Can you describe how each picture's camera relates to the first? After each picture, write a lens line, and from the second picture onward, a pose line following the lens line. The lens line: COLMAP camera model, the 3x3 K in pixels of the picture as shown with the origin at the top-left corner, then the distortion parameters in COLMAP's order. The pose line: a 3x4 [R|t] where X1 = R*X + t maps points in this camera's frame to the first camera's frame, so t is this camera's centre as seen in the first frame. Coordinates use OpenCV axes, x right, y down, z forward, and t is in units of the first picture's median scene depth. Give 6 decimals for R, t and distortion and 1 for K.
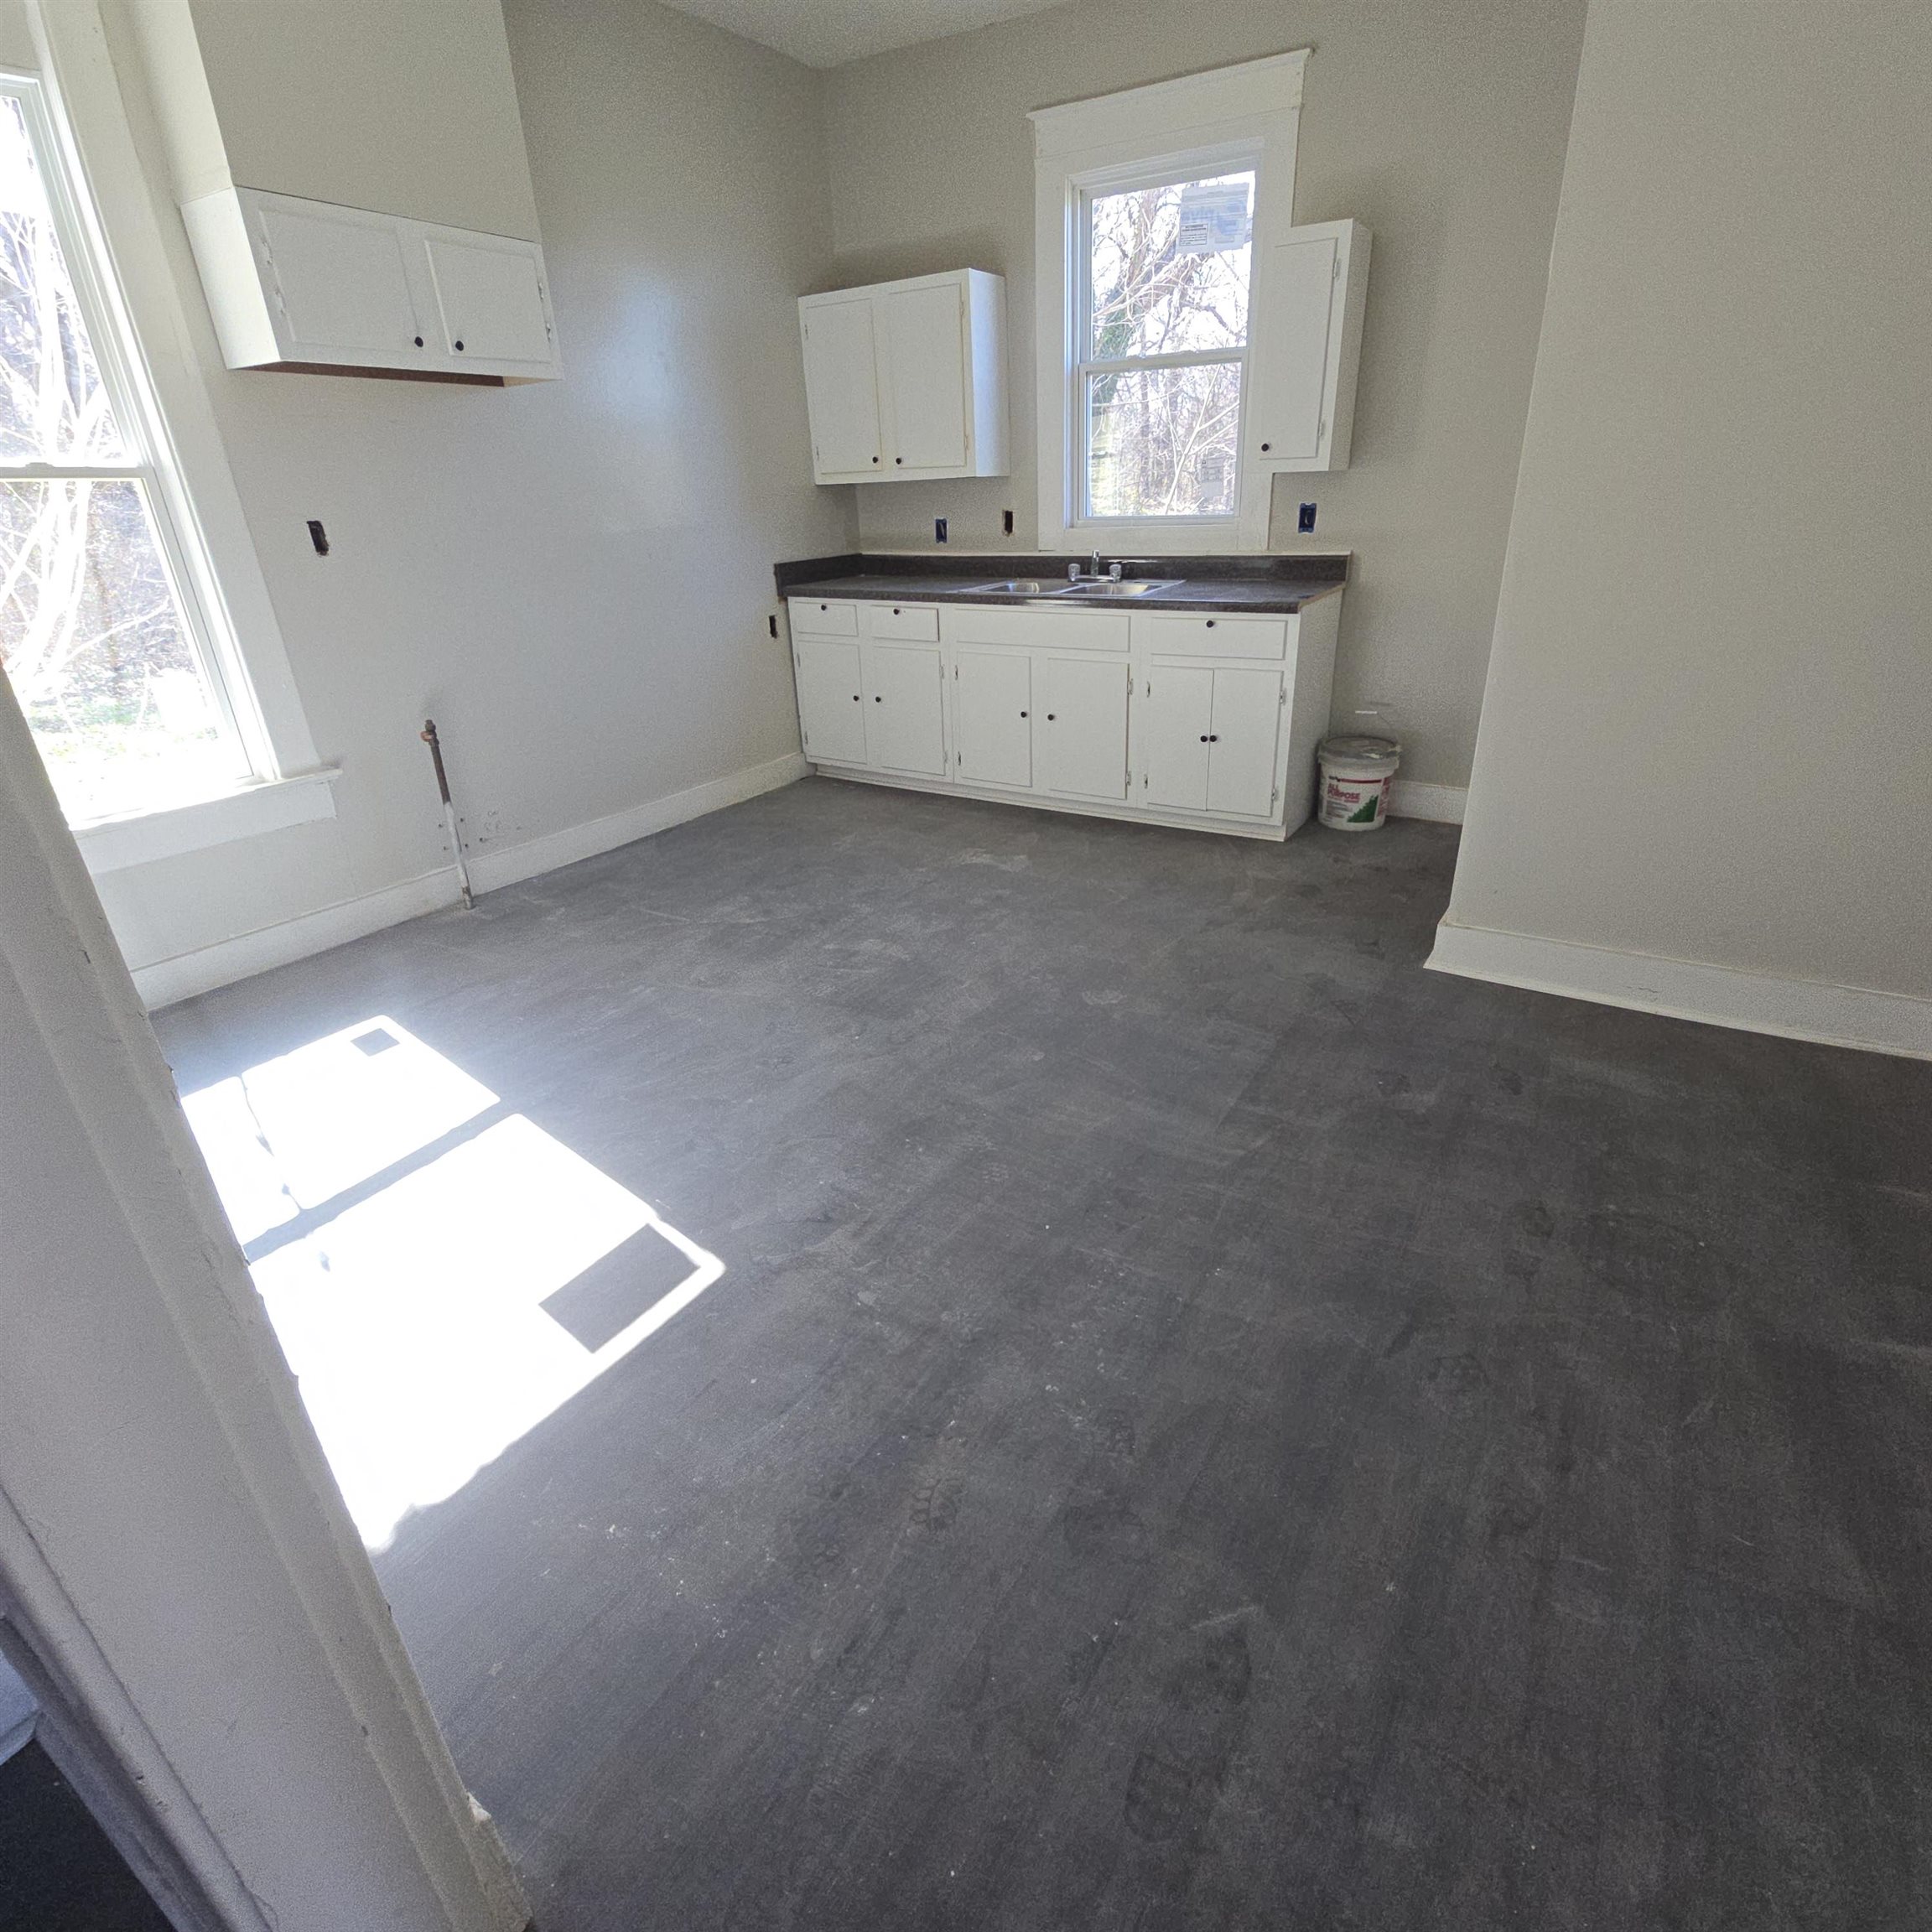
lens RADIAL K [[1052.3, 0, 981.5], [0, 1052.3, 967.3], [0, 0, 1]] dist [0.001717, 0.000967]
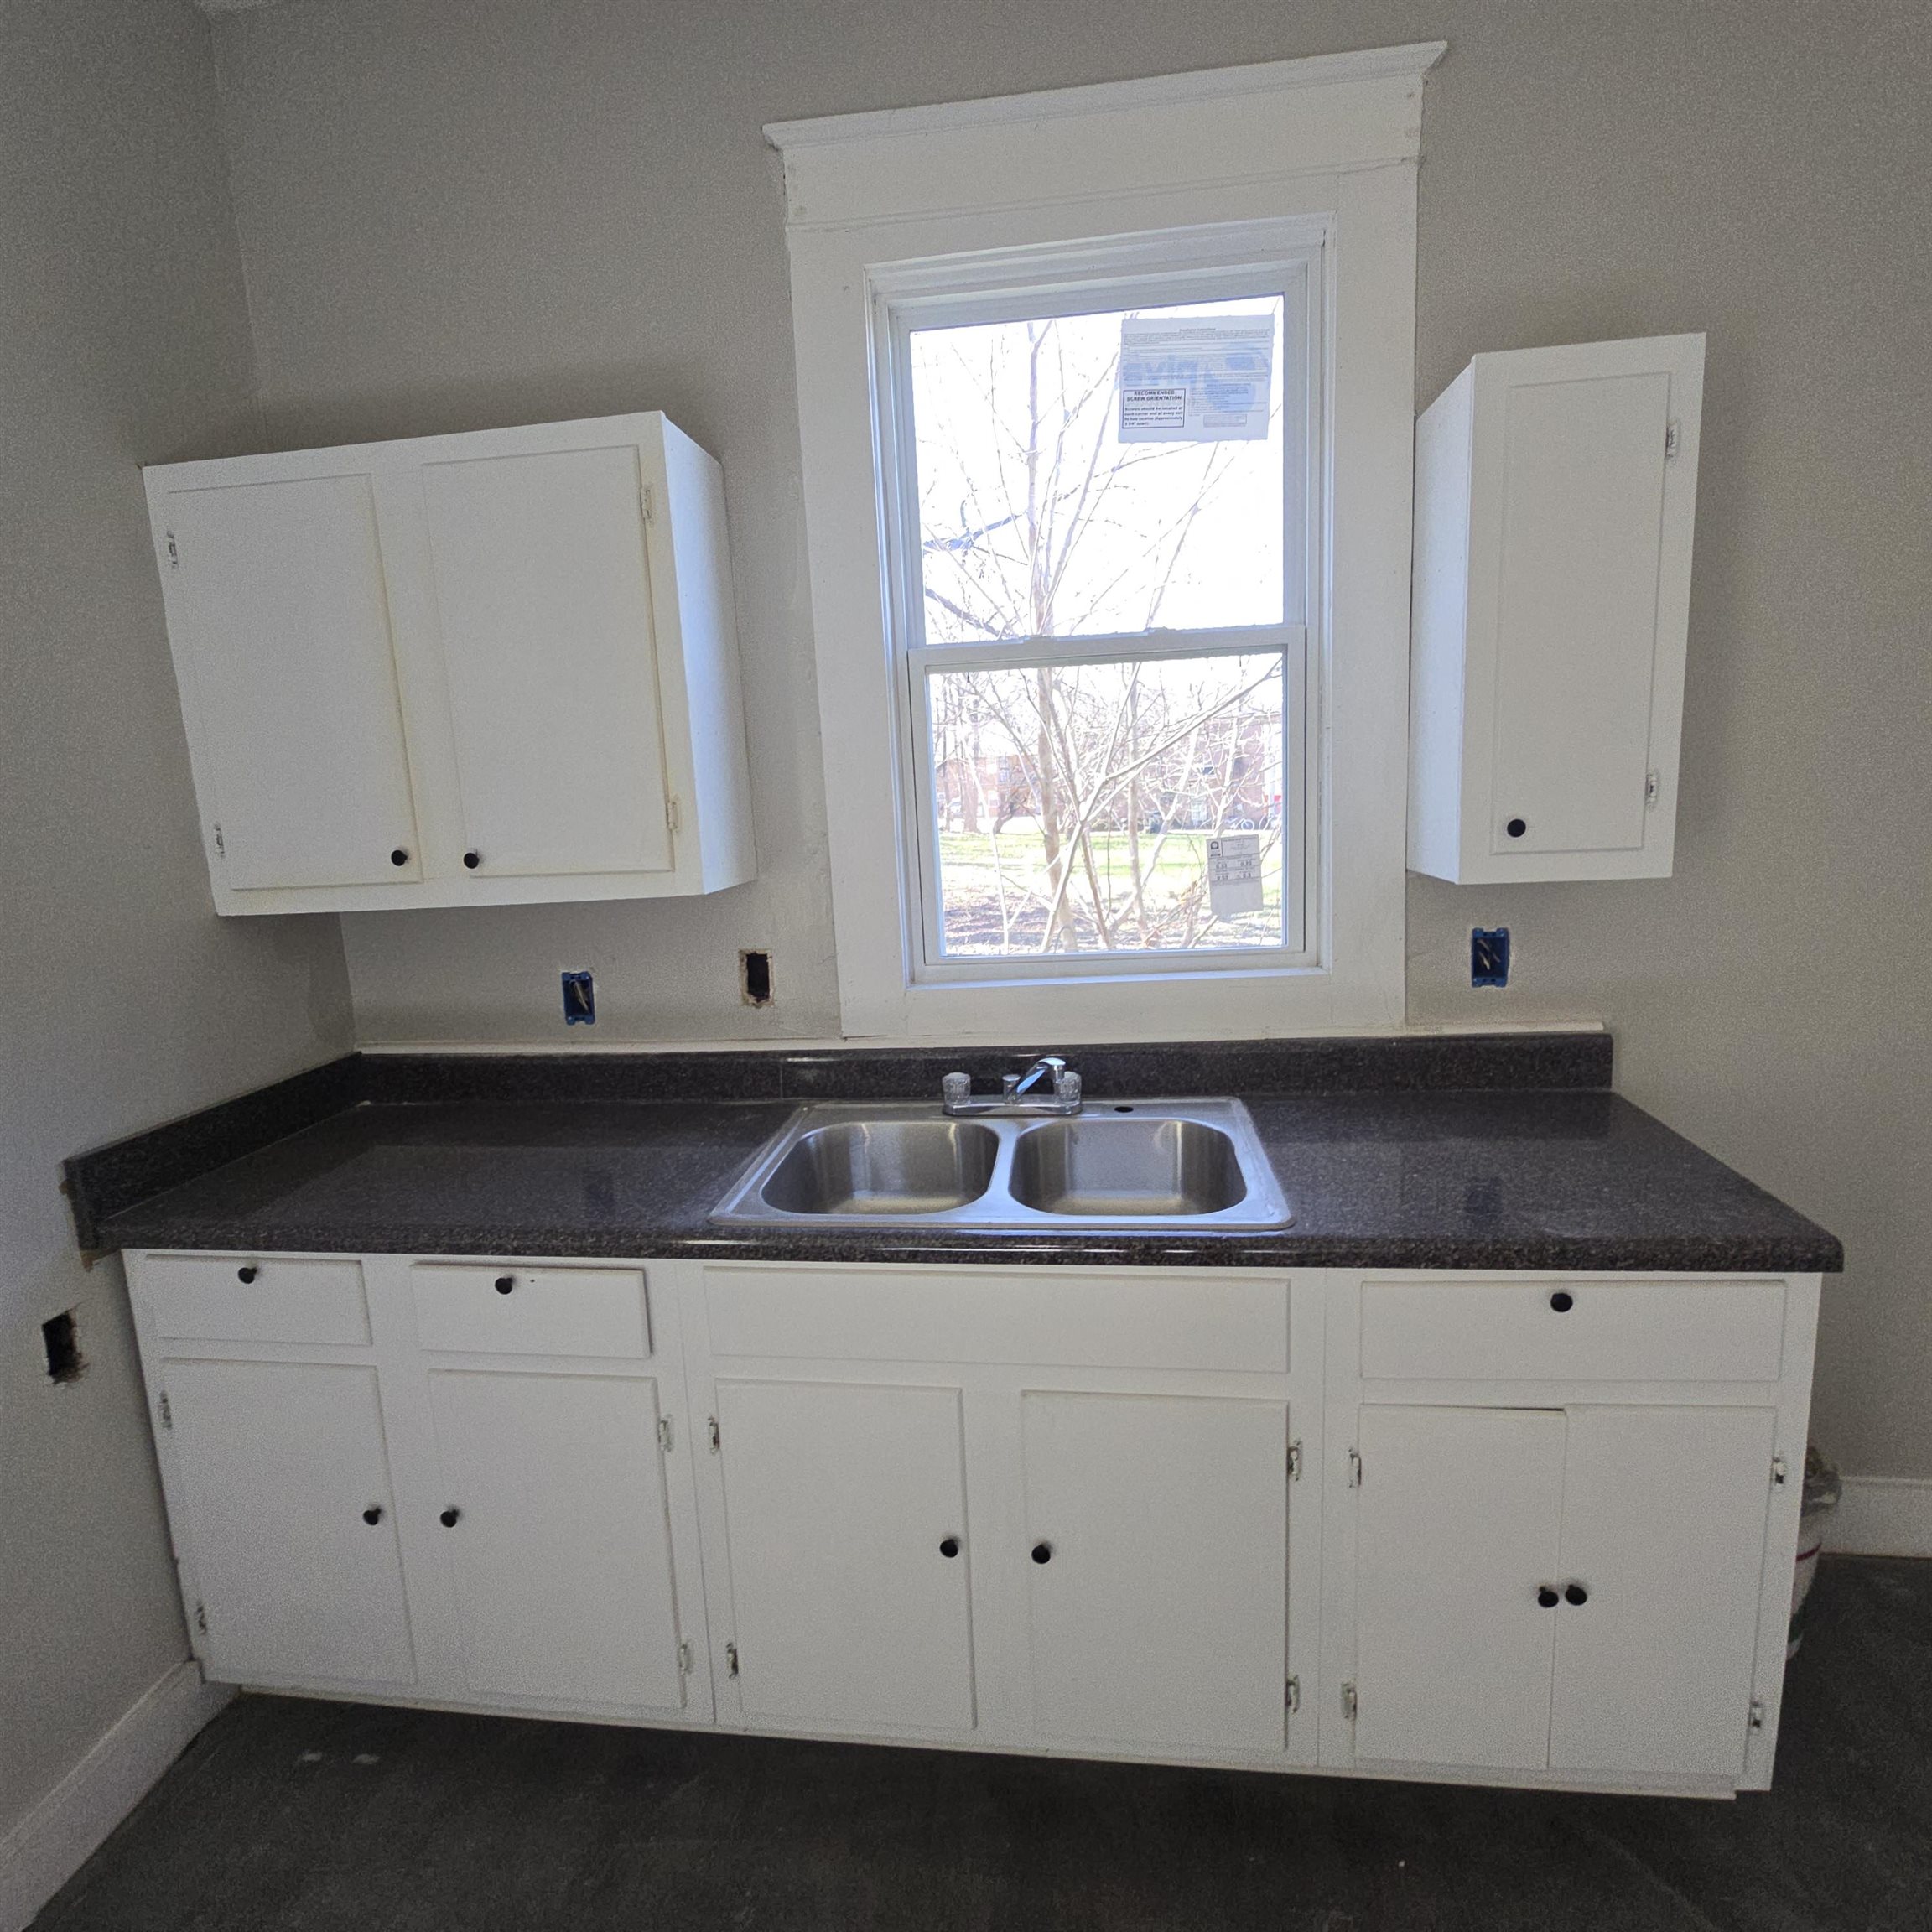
lens RADIAL K [[1052.3, 0, 963.5], [0, 1052.3, 950.2], [0, 0, 1]] dist [0.001717, 0.000967]
pose [[0.904693, -0.075968, 0.419237, -0.080036], [0.194355, 0.949219, -0.247406, -0.322408], [-0.379153, 0.305307, 0.873516, 0.612504]]
